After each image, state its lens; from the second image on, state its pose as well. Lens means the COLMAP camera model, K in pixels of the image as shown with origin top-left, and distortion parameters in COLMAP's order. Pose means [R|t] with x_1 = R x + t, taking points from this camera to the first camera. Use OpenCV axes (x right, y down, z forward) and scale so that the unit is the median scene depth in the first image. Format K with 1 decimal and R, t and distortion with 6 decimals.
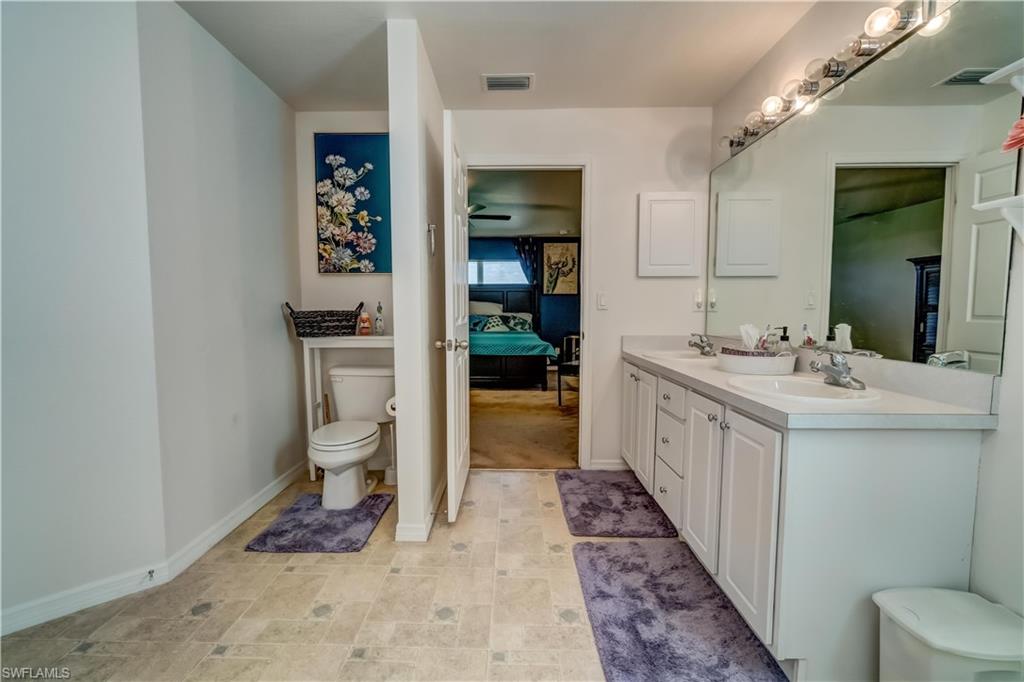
lens RADIAL K [[446.9, 0, 507.0], [0, 446.9, 343.7], [0, 0, 1]] dist [-0.003289, -0.000622]
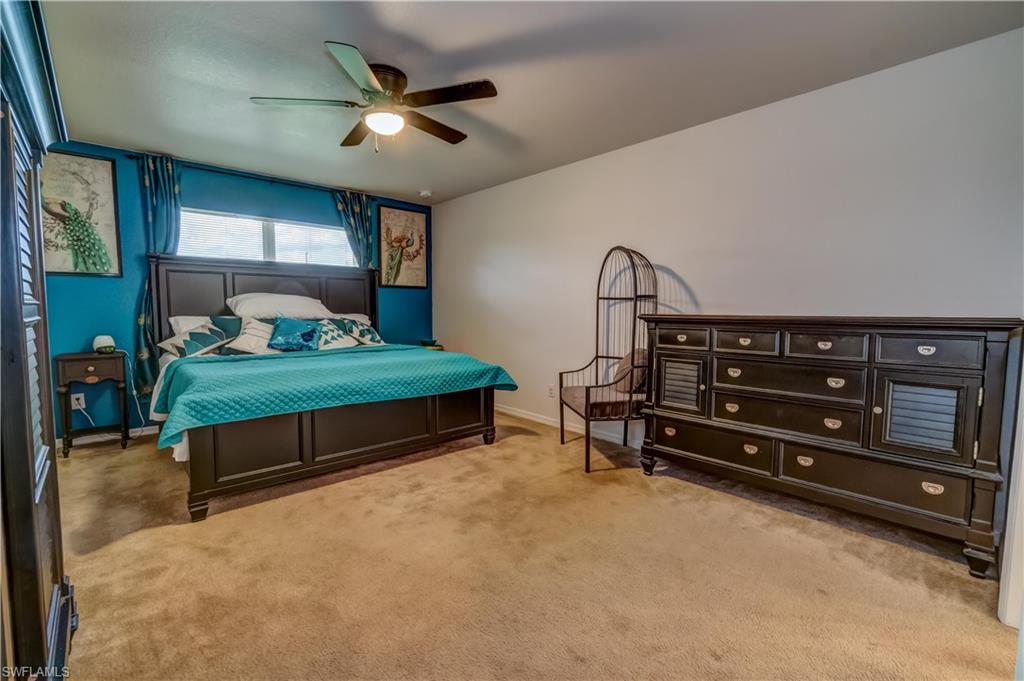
lens RADIAL K [[446.9, 0, 515.2], [0, 446.9, 339.1], [0, 0, 1]] dist [-0.003289, -0.000622]
pose [[0.724583, -0.037474, 0.688168, -0.230961], [0.029250, 0.999293, 0.023619, -0.041229], [-0.688566, 0.003015, 0.725167, 0.392306]]
